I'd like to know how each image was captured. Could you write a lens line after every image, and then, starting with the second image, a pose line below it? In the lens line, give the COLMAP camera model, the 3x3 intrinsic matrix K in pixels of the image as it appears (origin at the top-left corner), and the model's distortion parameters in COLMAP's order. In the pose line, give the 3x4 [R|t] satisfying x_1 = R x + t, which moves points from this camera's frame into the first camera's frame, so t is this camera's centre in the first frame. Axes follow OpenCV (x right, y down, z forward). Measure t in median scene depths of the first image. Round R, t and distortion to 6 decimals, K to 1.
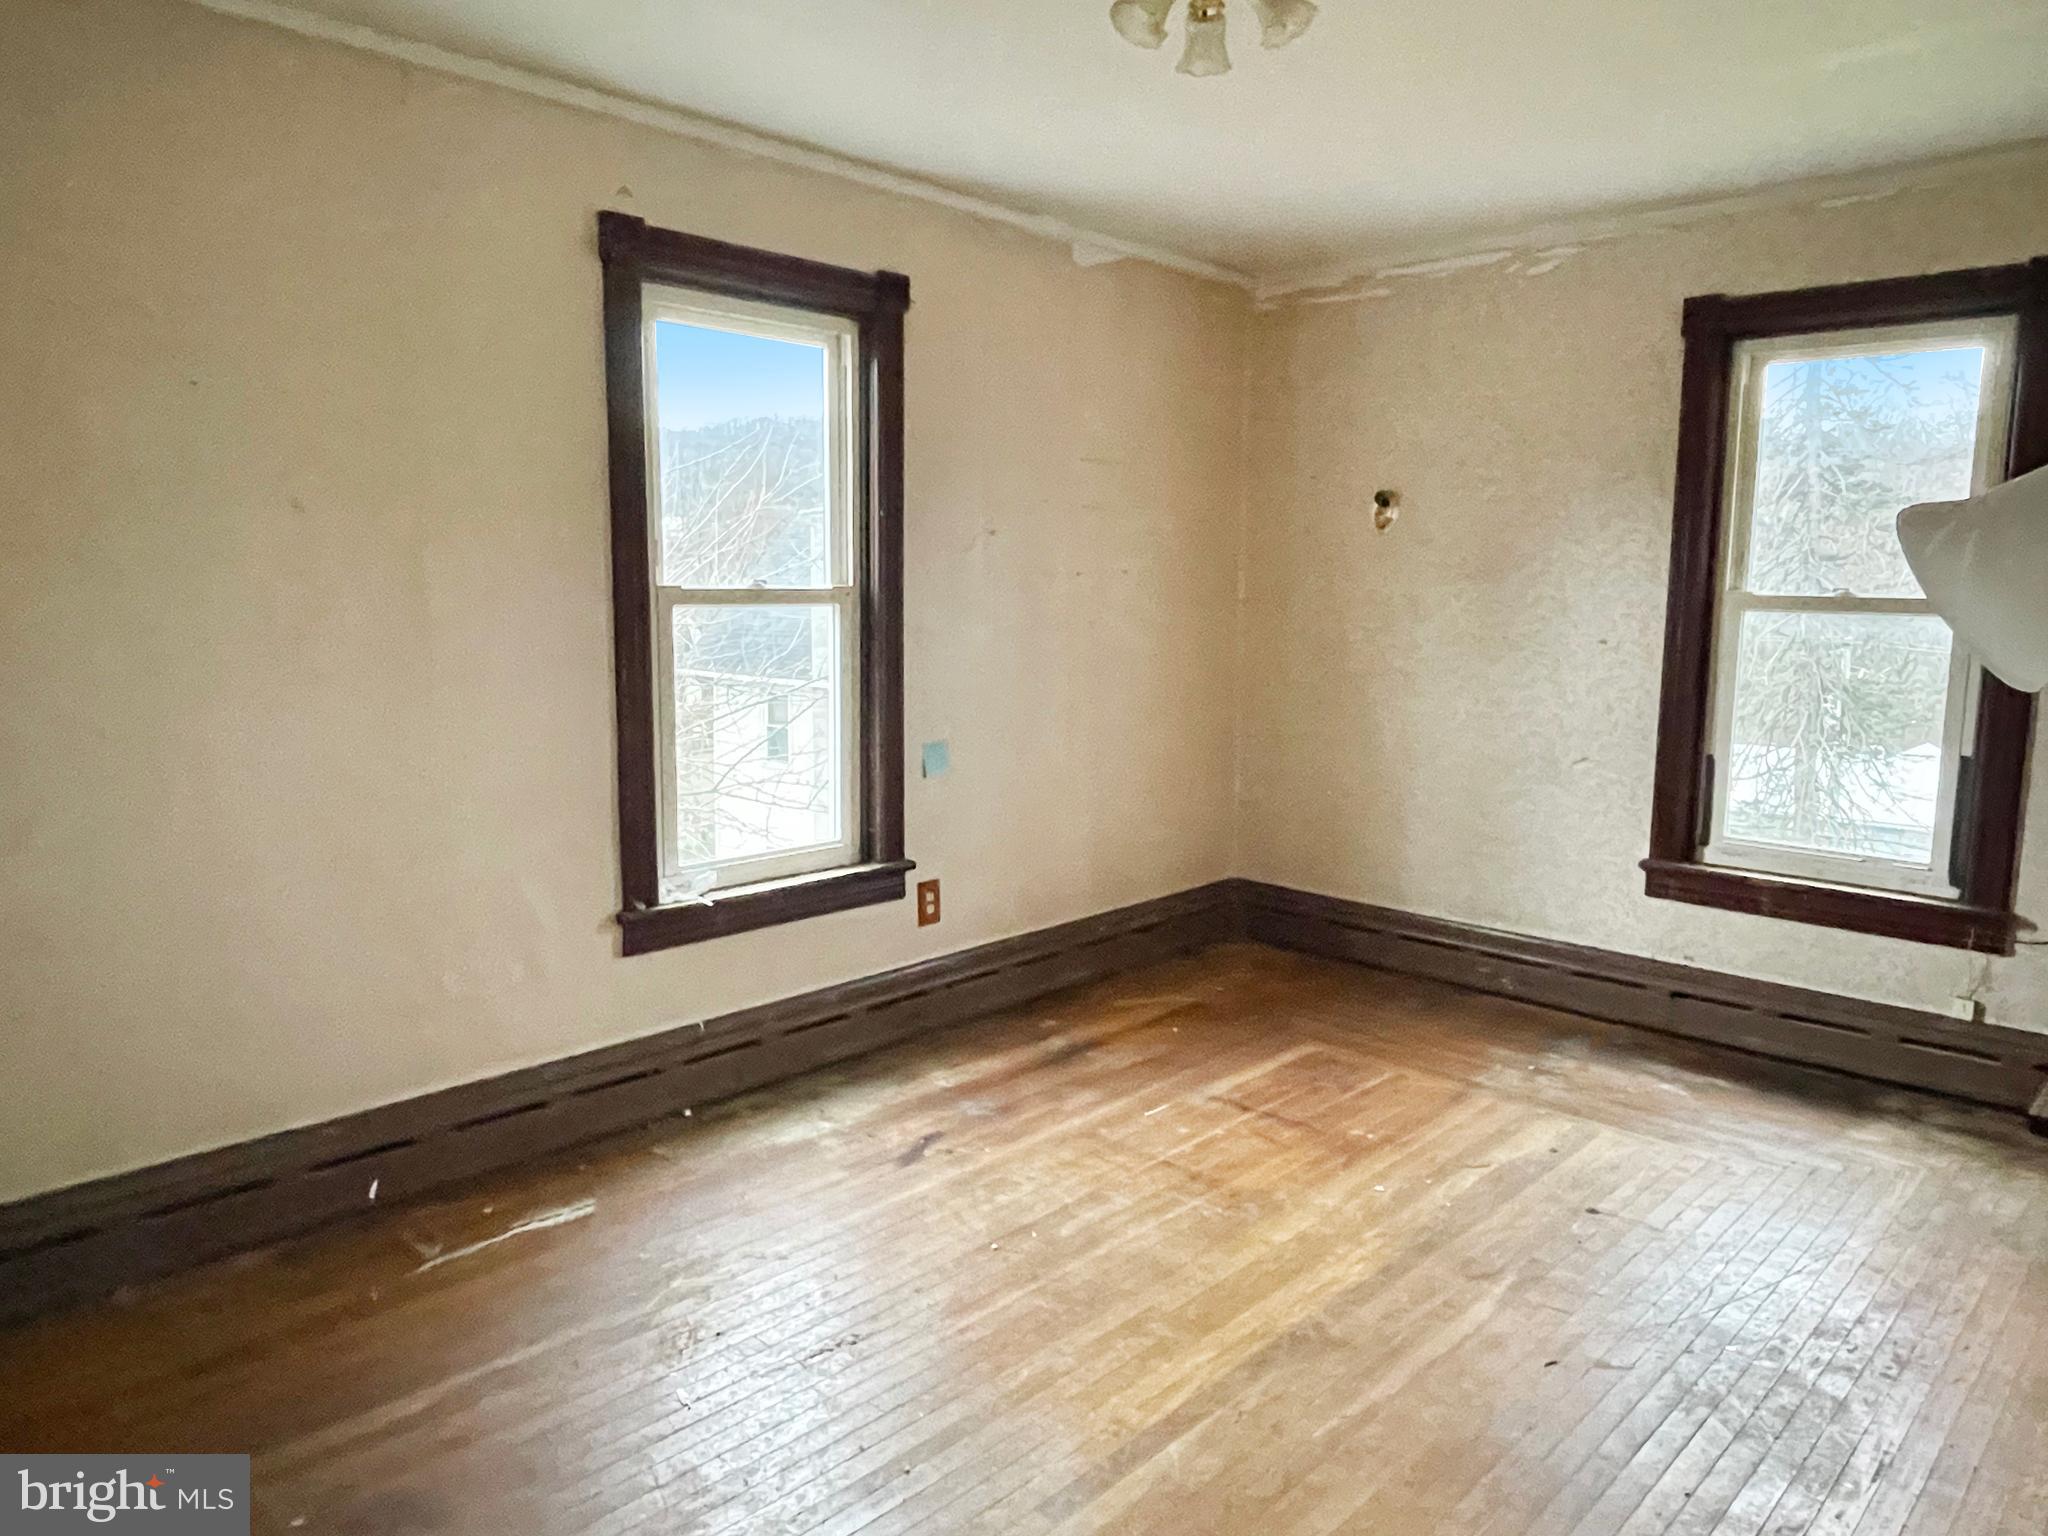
lens RADIAL K [[1389.1, 0, 1021.2], [0, 1389.1, 755.2], [0, 0, 1]] dist [0.024328, -0.036540]
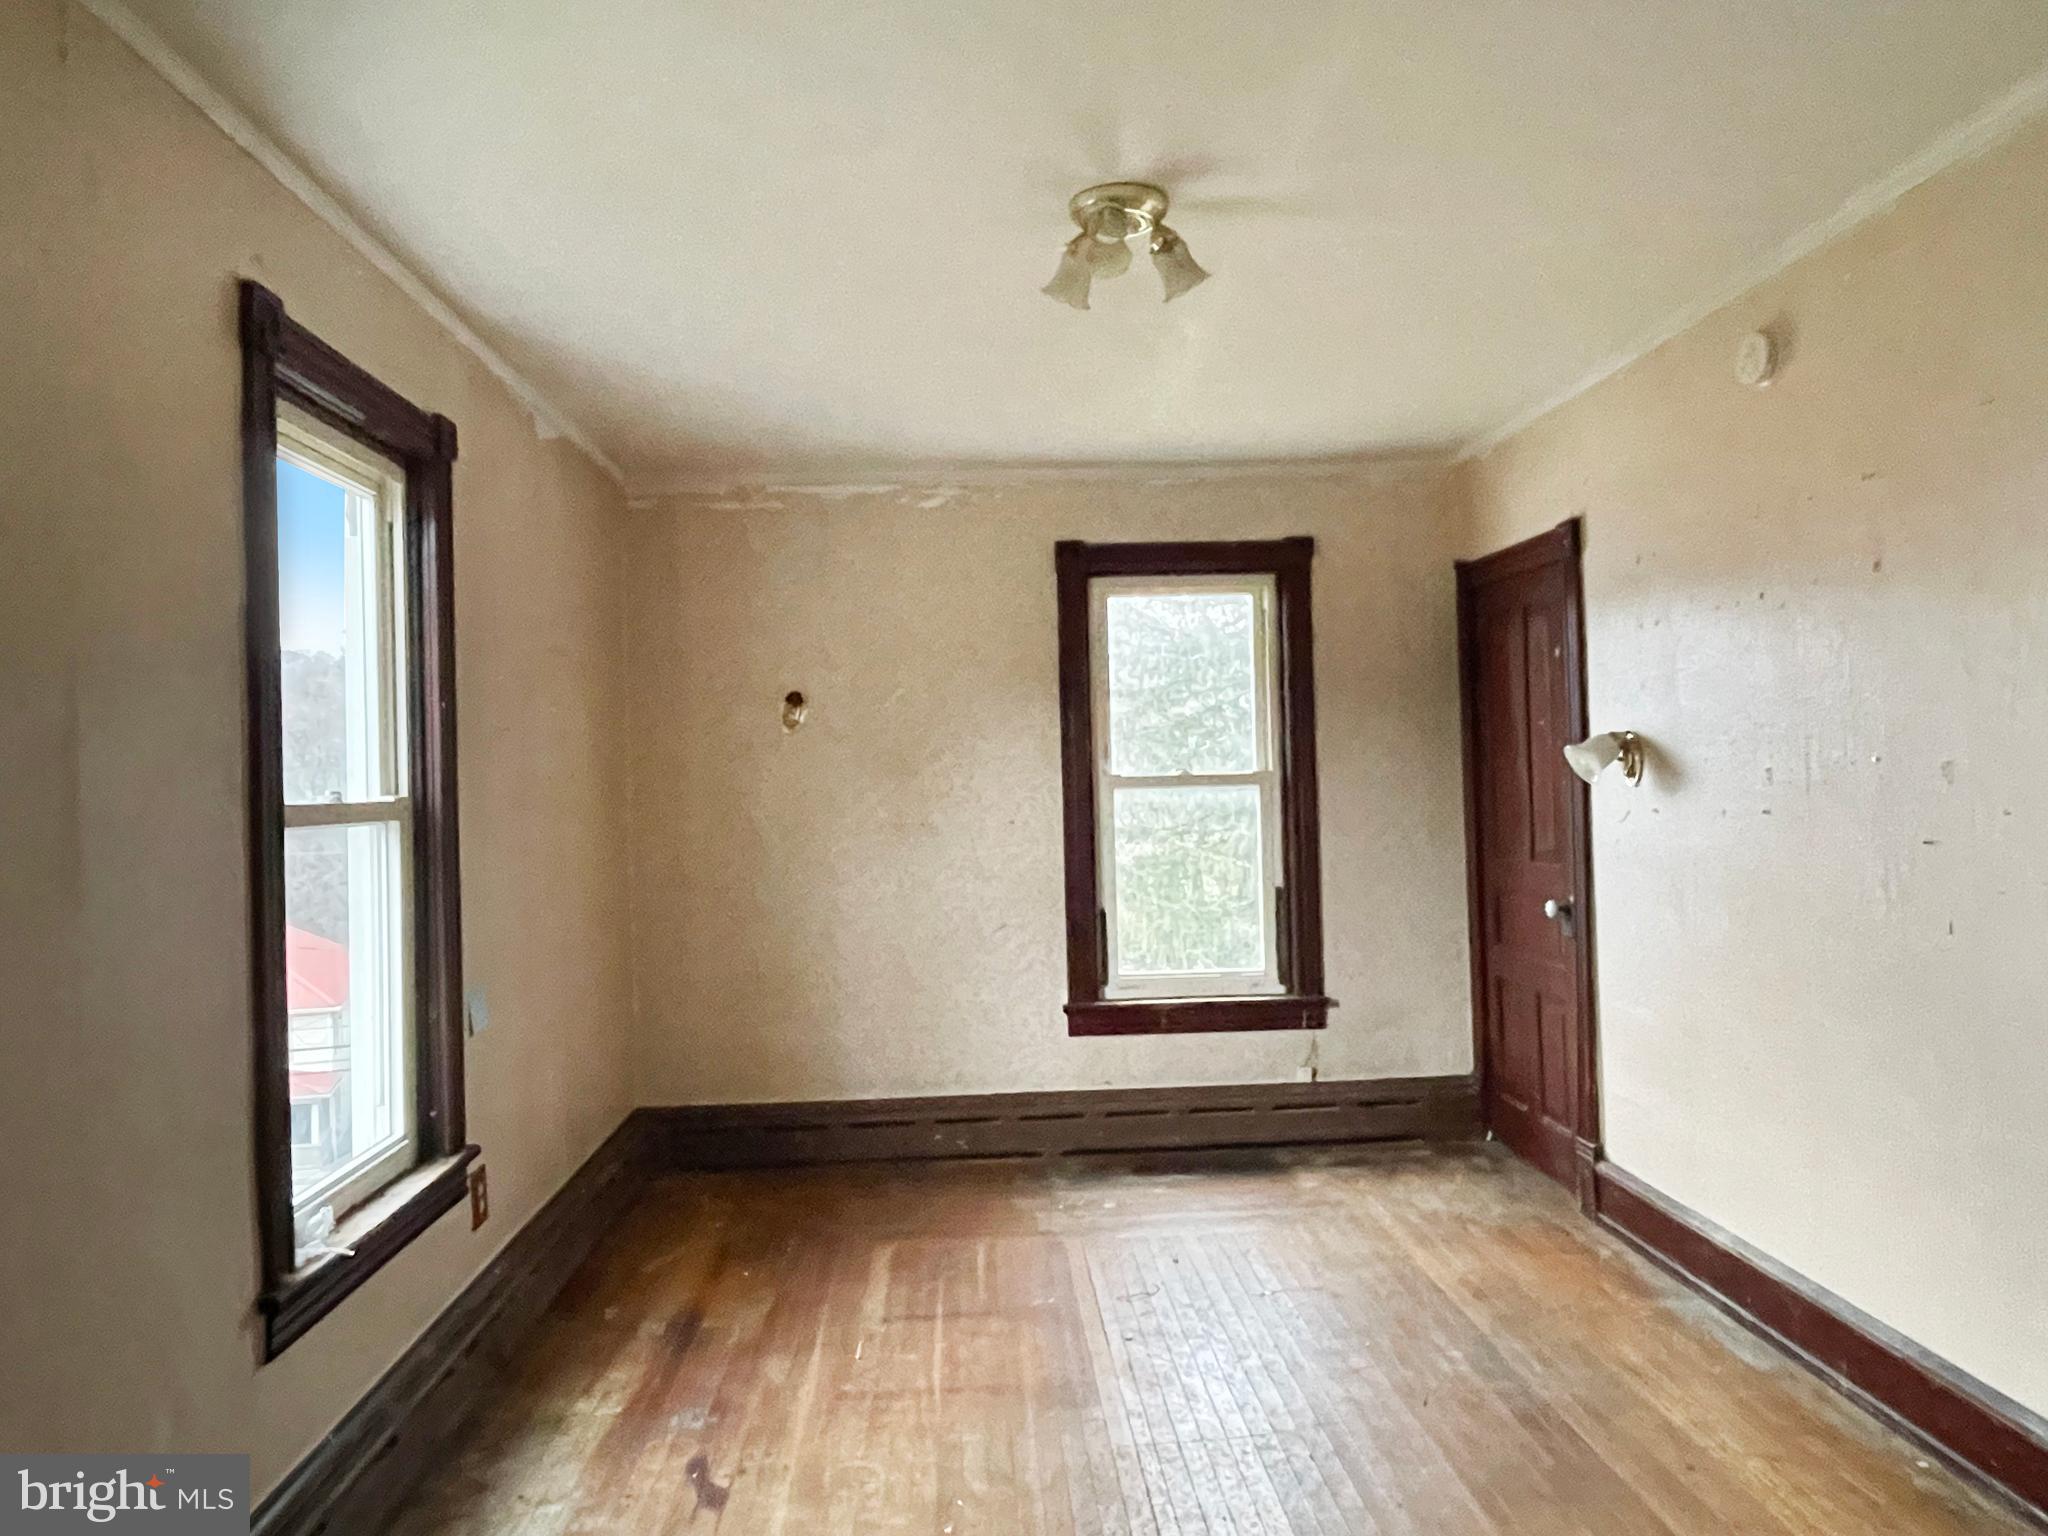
lens RADIAL K [[1389.1, 0, 1029.3], [0, 1389.1, 757.9], [0, 0, 1]] dist [0.024328, -0.036540]
pose [[0.683966, -0.020796, 0.729218, -0.455868], [0.130036, 0.987061, -0.093817, -0.026481], [-0.717831, 0.158992, 0.677820, 0.222235]]
